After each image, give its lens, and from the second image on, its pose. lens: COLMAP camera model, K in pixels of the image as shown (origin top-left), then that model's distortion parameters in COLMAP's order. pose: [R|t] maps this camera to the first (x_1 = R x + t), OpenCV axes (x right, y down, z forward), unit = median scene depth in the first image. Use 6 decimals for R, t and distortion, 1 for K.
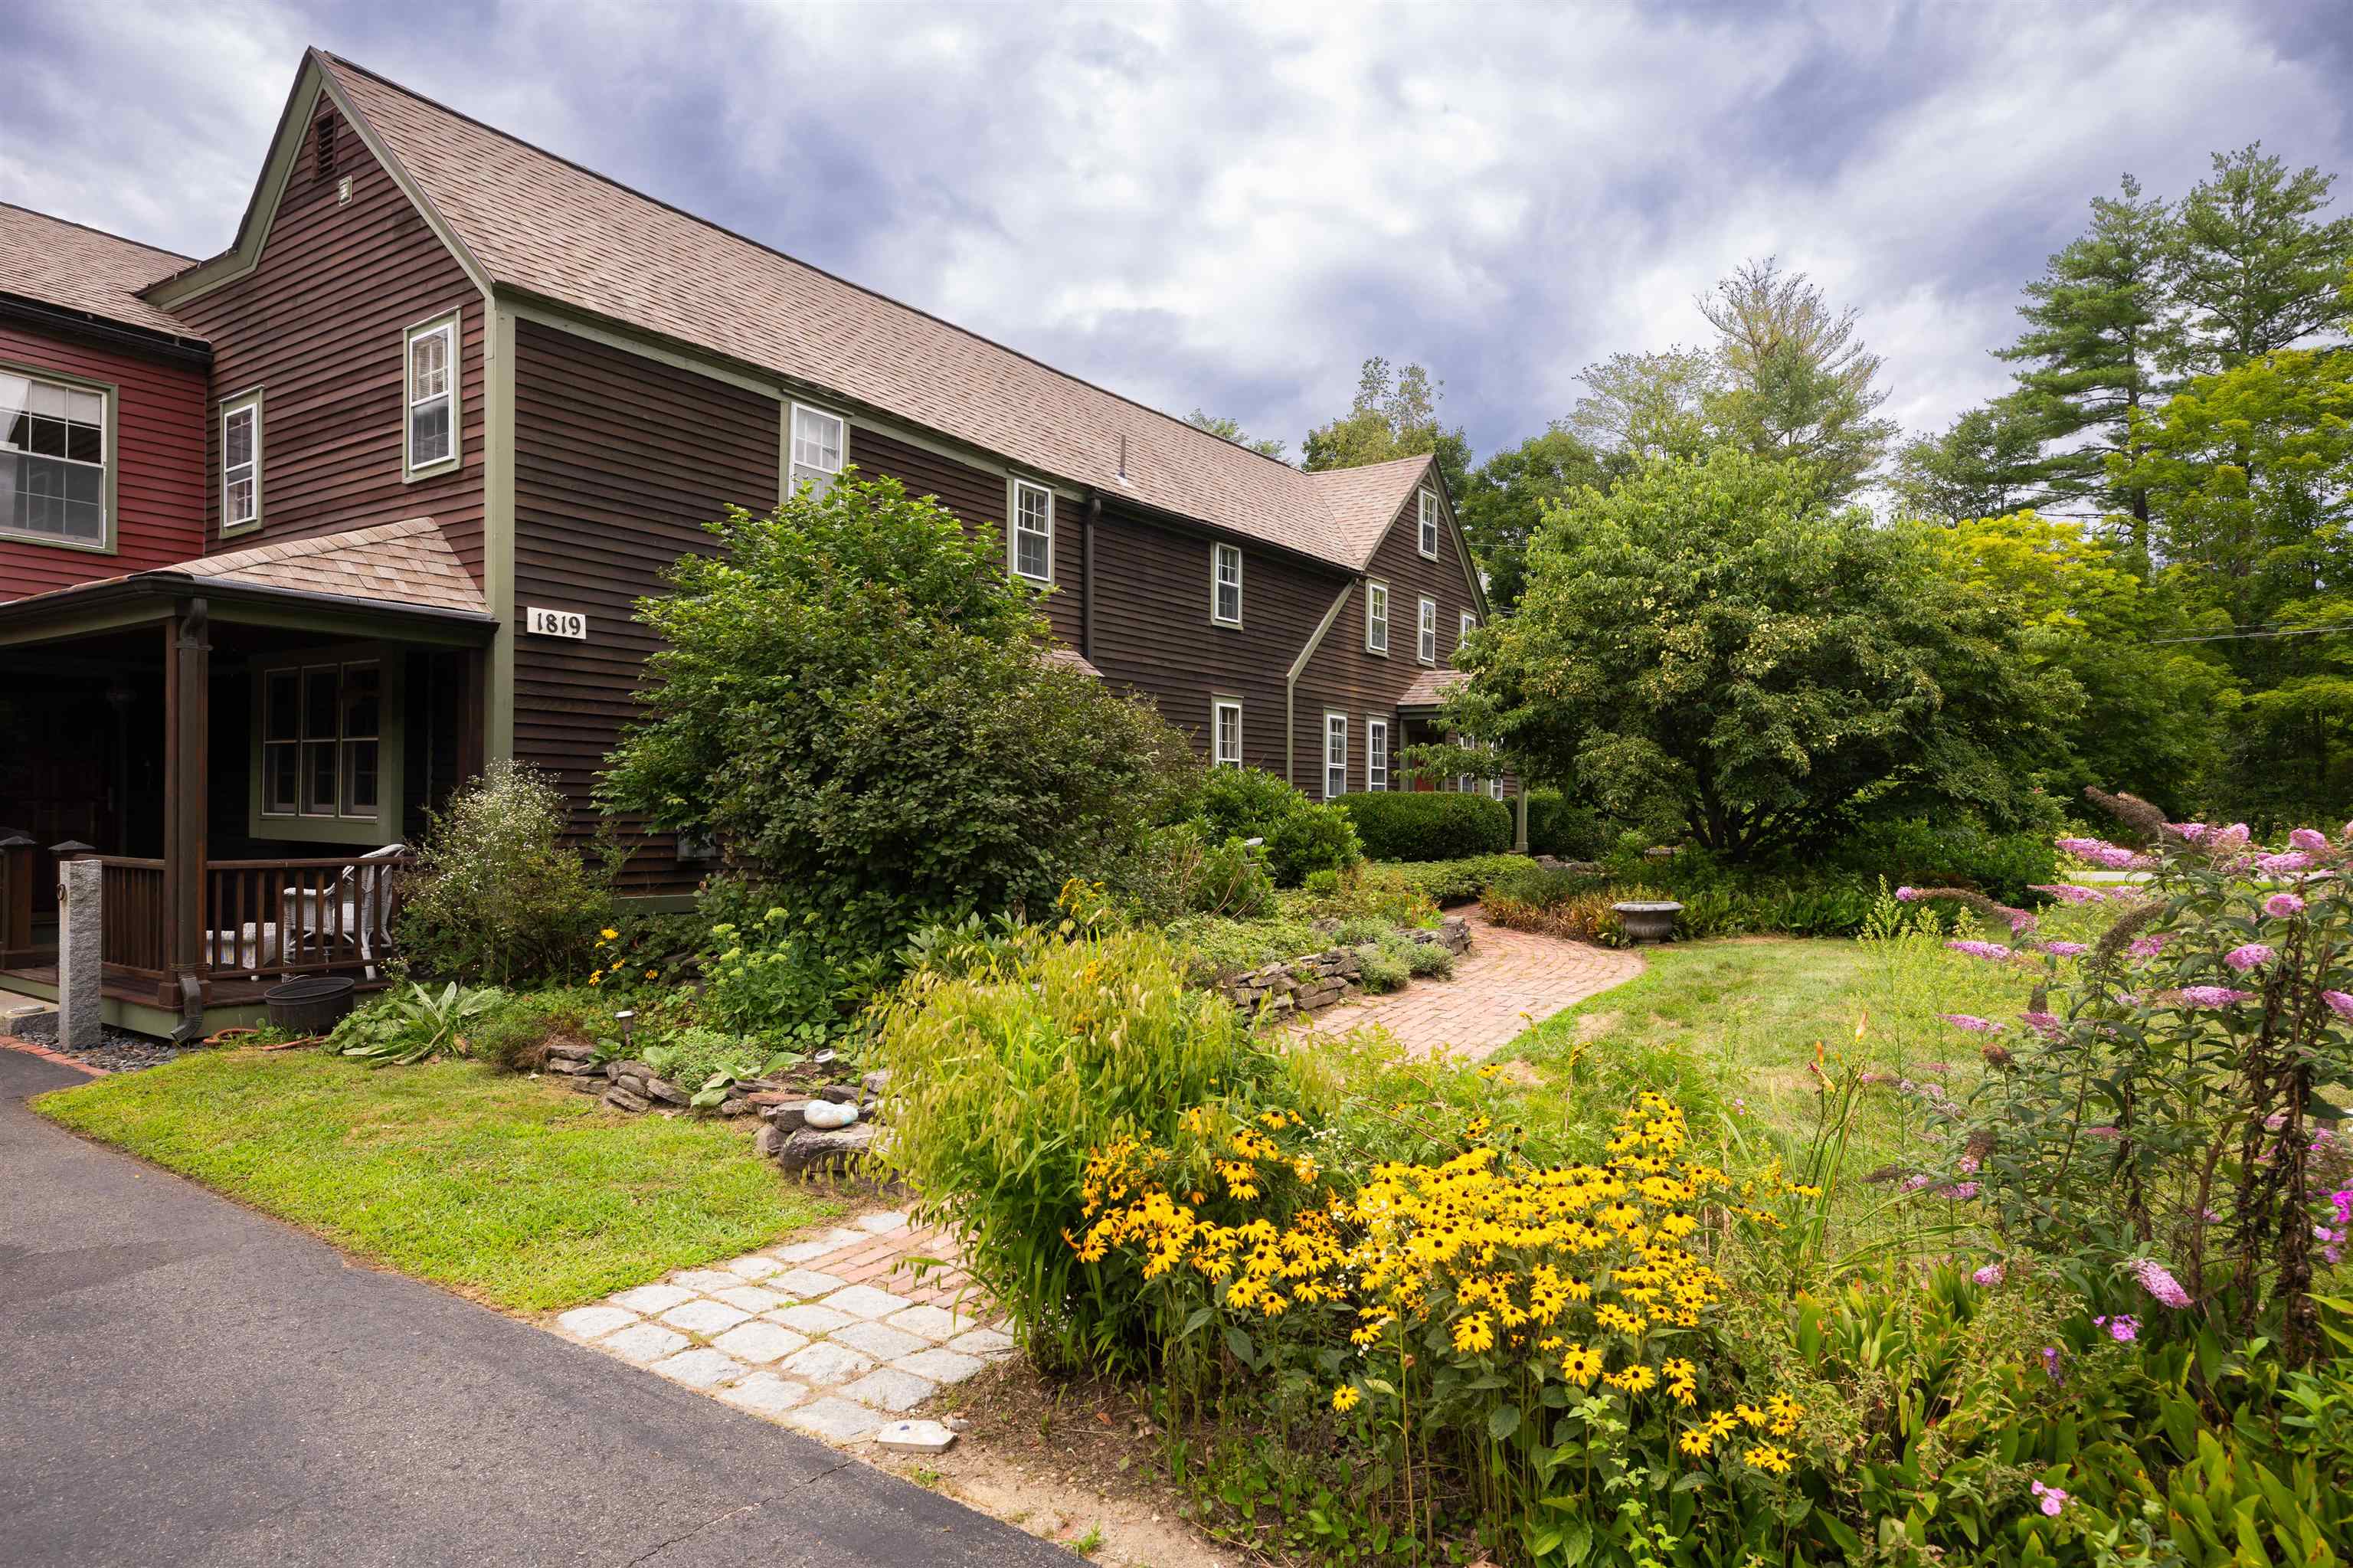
lens RADIAL K [[1349.4, 0, 1177.7], [0, 1349.4, 799.7], [0, 0, 1]] dist [0.001752, 0.003744]
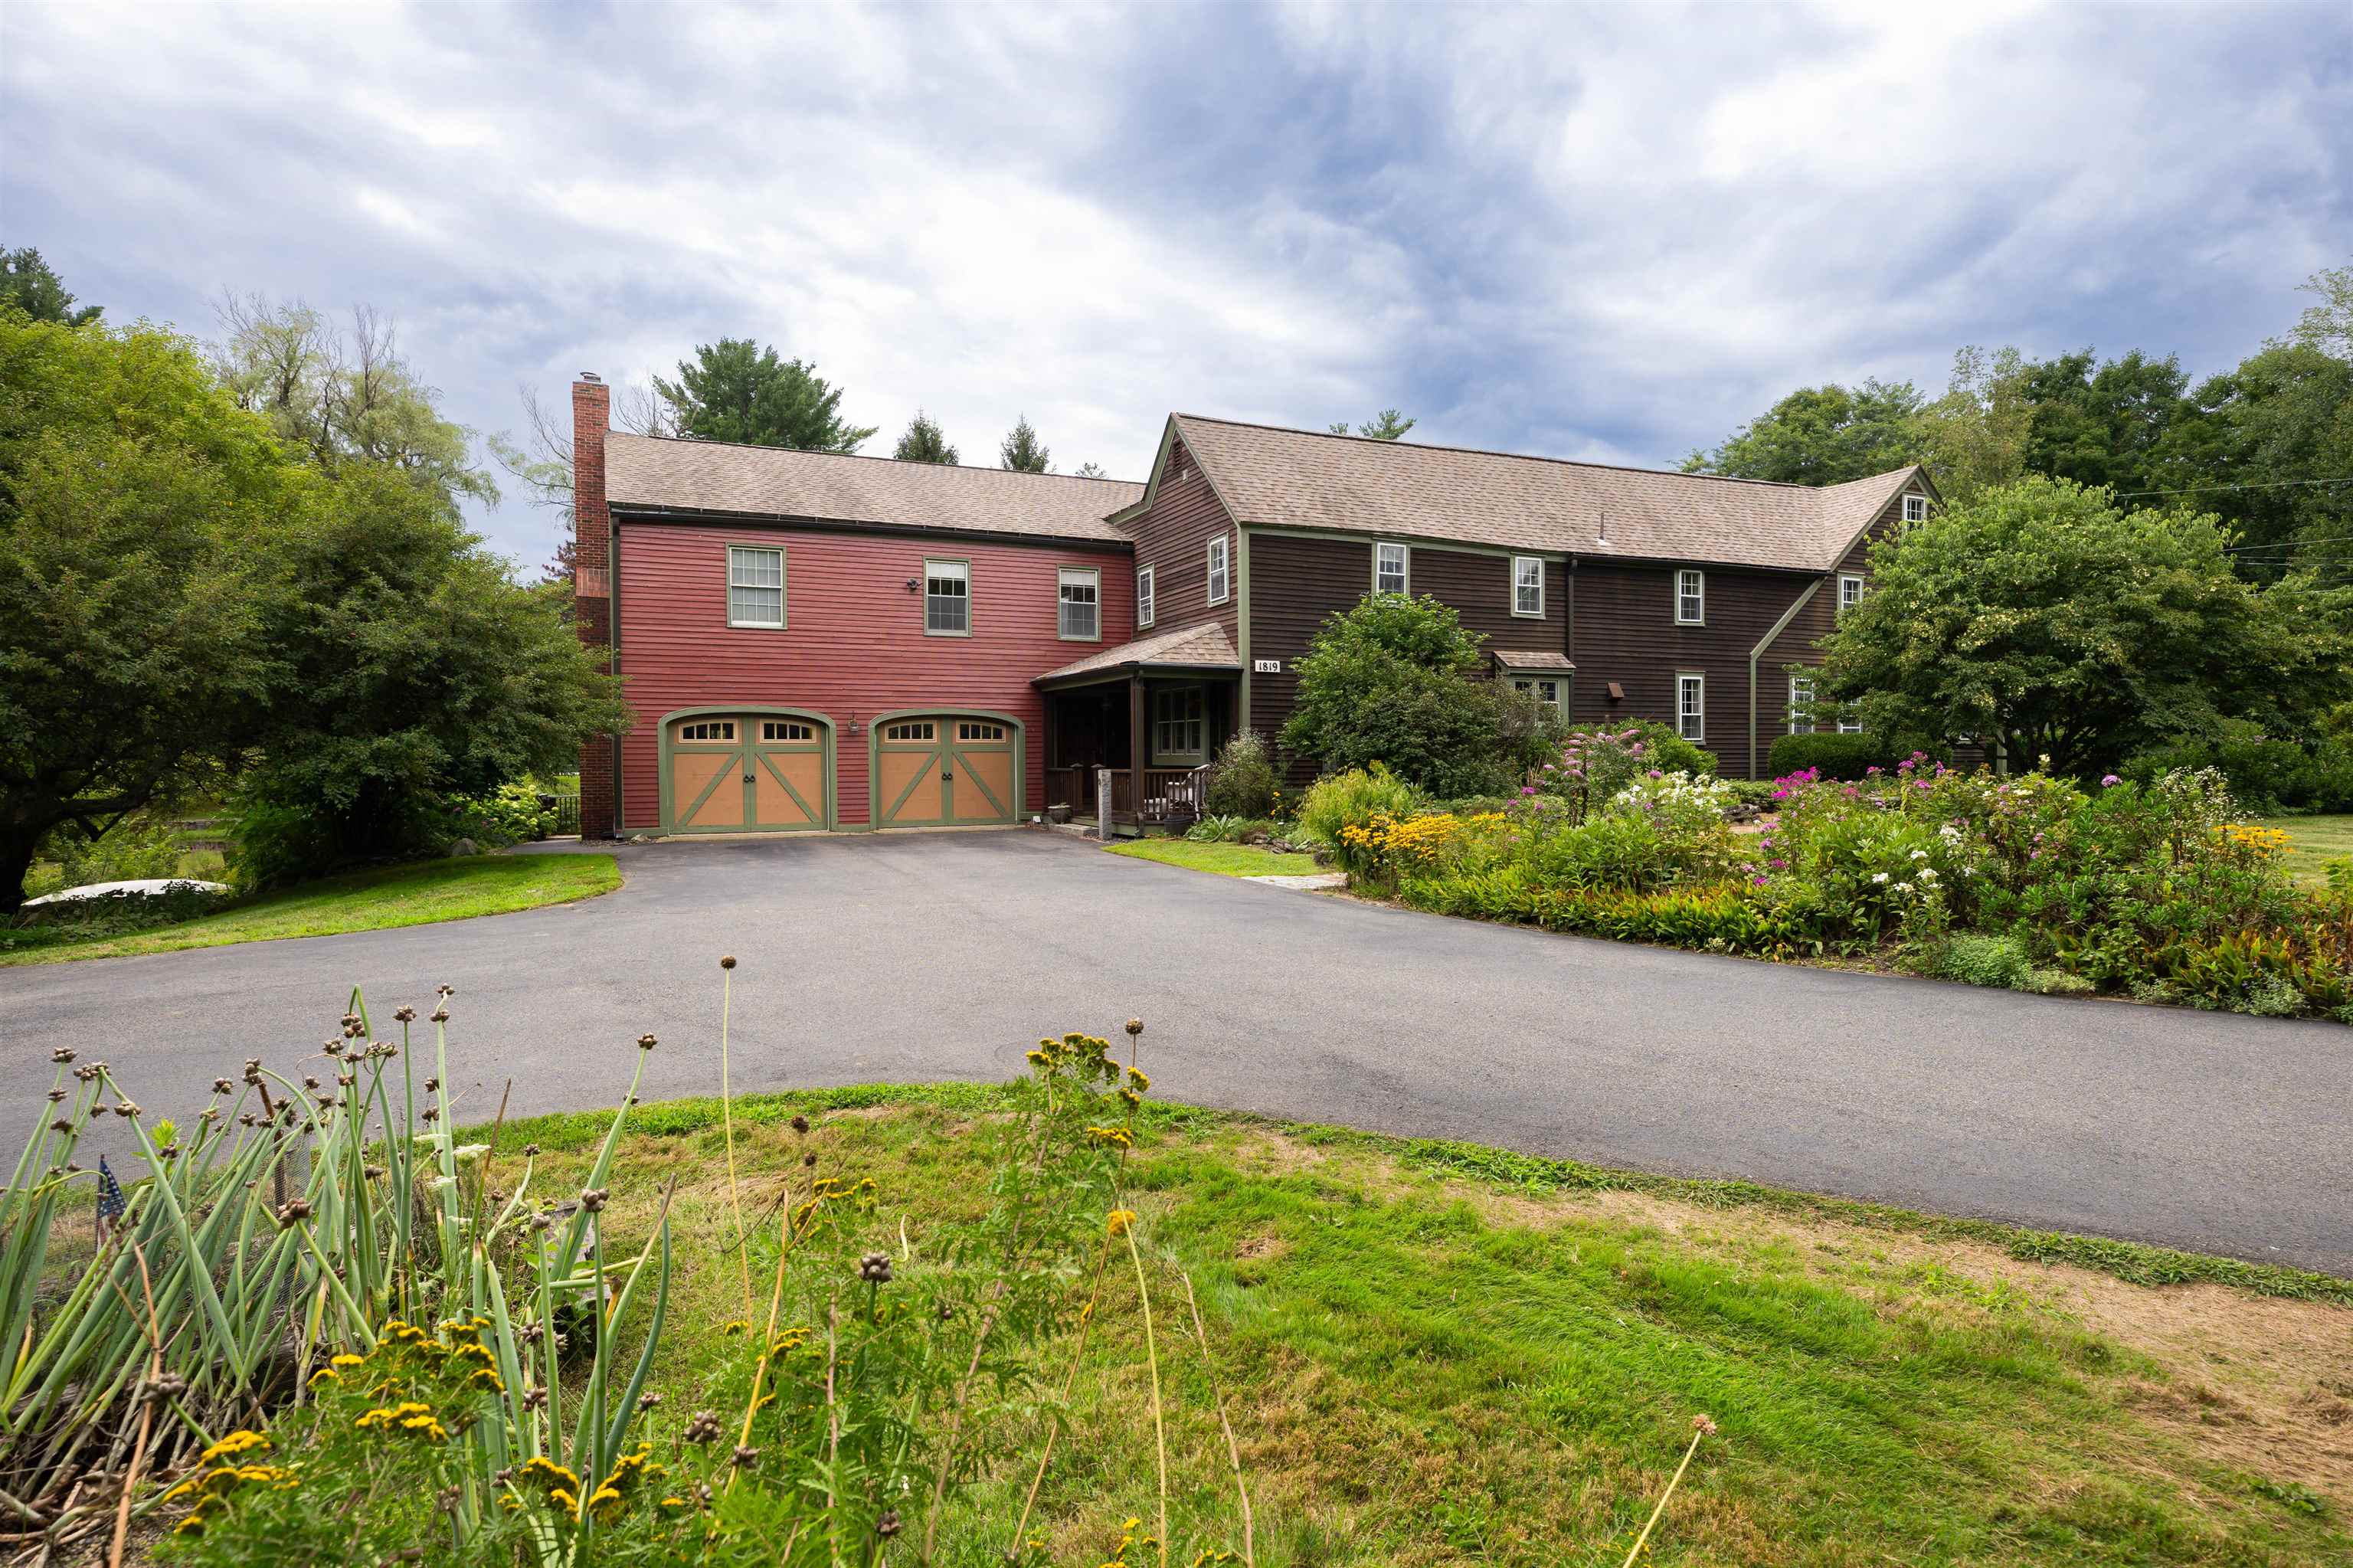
lens RADIAL K [[1320.0, 0, 1176.8], [0, 1320.0, 781.6], [0, 0, 1]] dist [0.006408, 0.001028]
pose [[0.848110, -0.004849, -0.529797, 0.565170], [0.013932, 0.999816, 0.013152, 0.029658], [0.529636, -0.018536, 0.848022, -0.929882]]
